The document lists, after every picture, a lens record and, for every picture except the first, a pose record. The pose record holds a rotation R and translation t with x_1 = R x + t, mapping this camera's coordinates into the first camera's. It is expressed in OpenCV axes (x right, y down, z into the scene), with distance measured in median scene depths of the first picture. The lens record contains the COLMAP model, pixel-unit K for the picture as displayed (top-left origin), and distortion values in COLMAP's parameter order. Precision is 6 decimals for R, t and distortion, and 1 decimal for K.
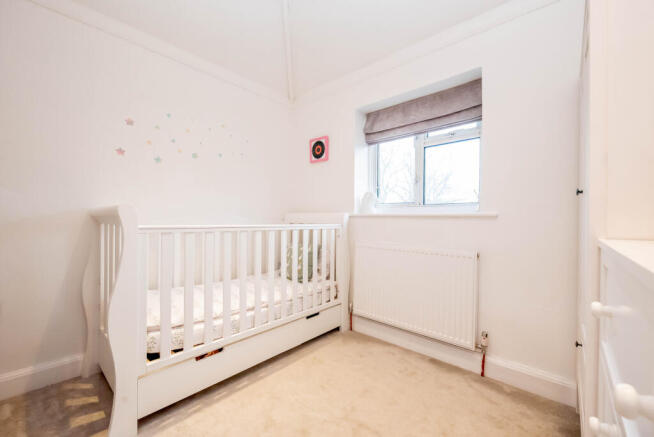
lens RADIAL K [[262.9, 0, 327.0], [0, 262.9, 218.5], [0, 0, 1]] dist [-0.000135, -0.000027]
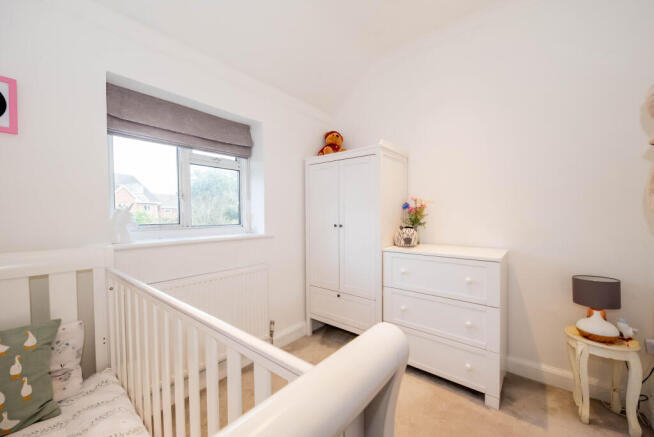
lens RADIAL K [[262.9, 0, 327.0], [0, 262.9, 218.5], [0, 0, 1]] dist [-0.000135, -0.000027]
pose [[-0.036521, -0.023307, 0.999061, -0.561006], [0.002474, 0.999723, 0.023413, -0.097331], [-0.999330, 0.003327, -0.036453, 0.545447]]
